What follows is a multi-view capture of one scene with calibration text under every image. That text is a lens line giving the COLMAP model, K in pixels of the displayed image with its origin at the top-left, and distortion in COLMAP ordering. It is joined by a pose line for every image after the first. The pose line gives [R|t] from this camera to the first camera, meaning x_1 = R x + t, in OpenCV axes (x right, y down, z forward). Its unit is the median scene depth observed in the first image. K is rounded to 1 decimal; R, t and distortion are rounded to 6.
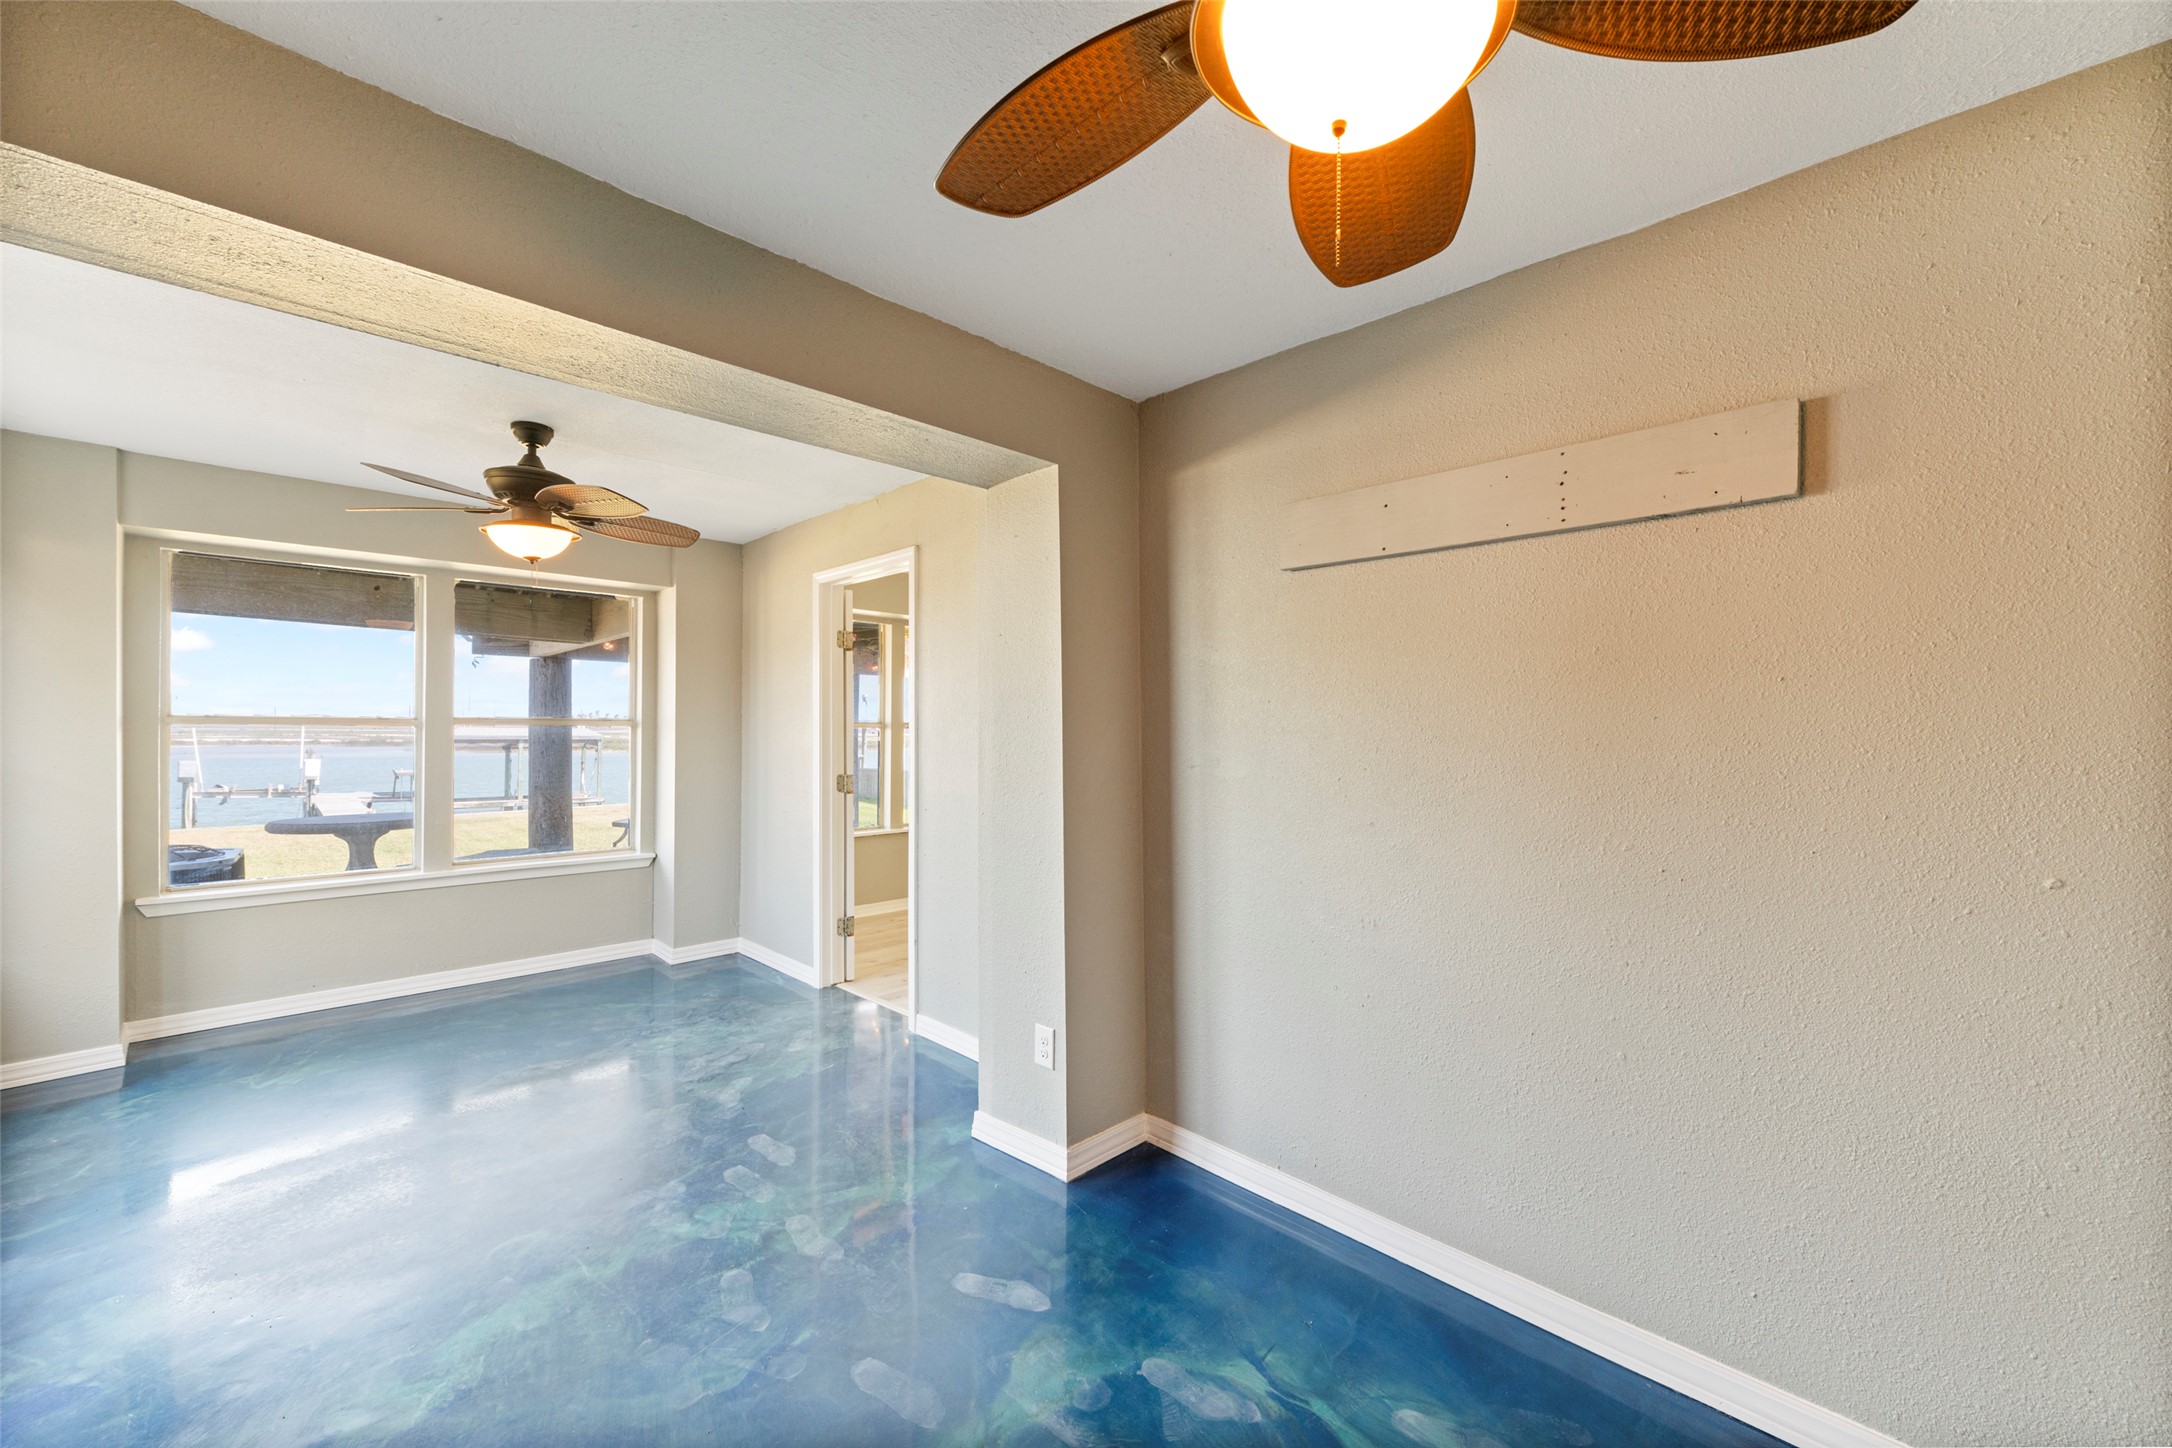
lens RADIAL K [[862.0, 0, 1079.2], [0, 862.0, 727.6], [0, 0, 1]] dist [0.000766, -0.000550]
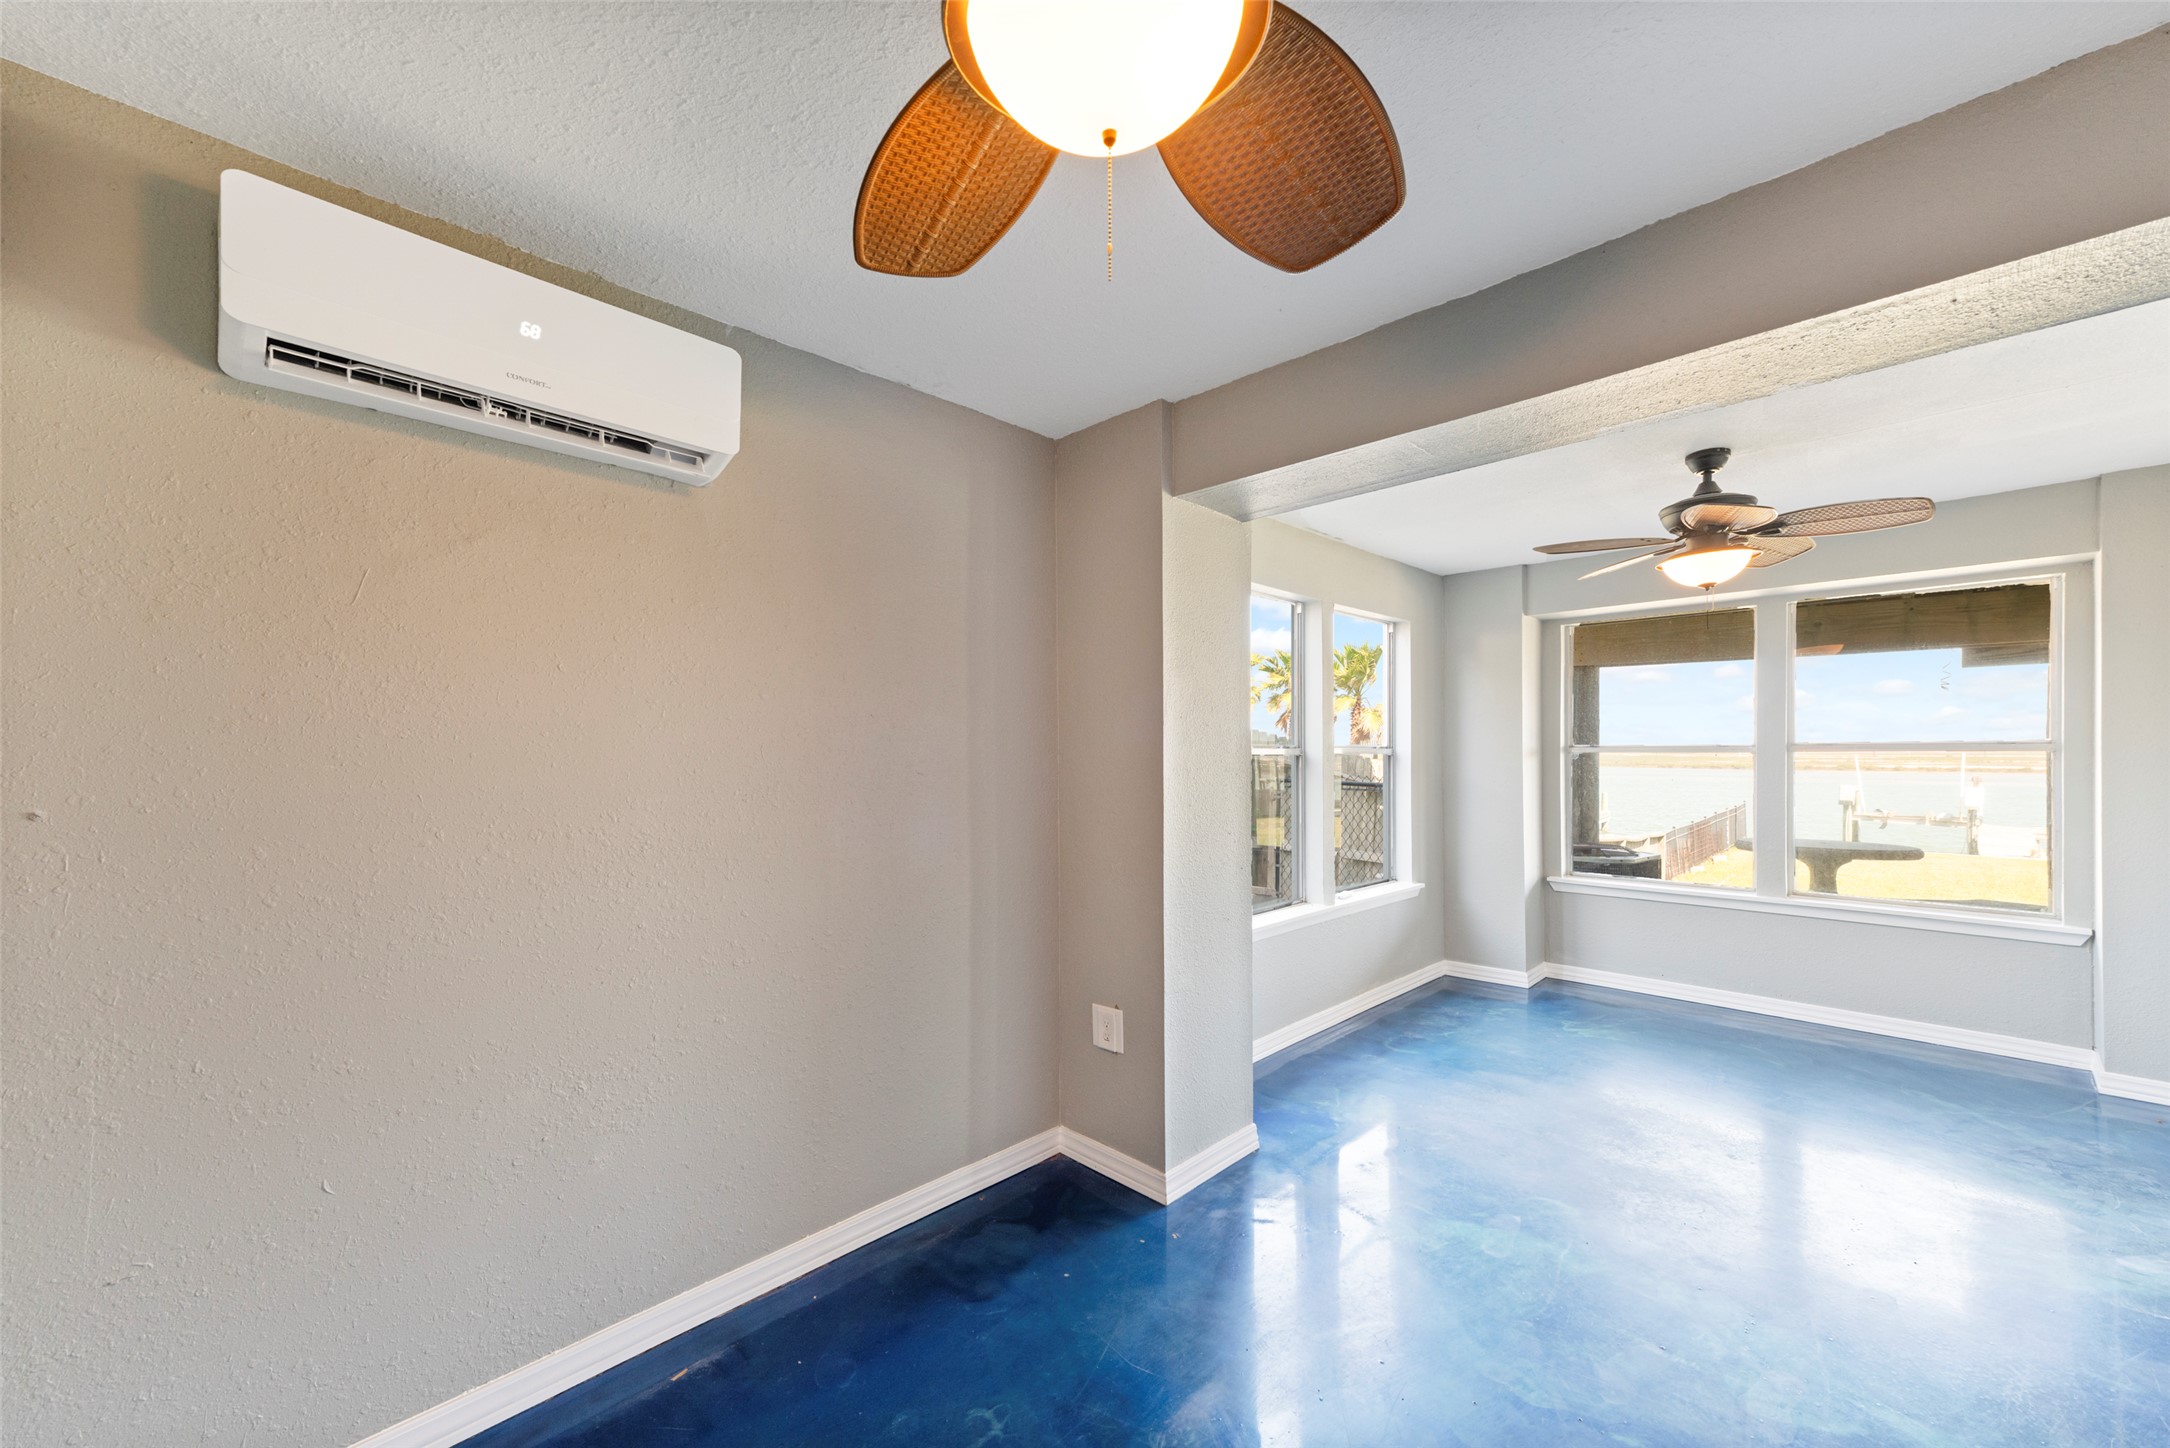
lens RADIAL K [[861.2, 0, 1078.9], [0, 861.2, 743.8], [0, 0, 1]] dist [0.000766, -0.000550]
pose [[-0.024746, -0.015574, -0.999572, 0.318900], [0.003388, 0.999872, -0.015663, 0.001011], [0.999688, -0.003774, -0.024690, 0.248310]]
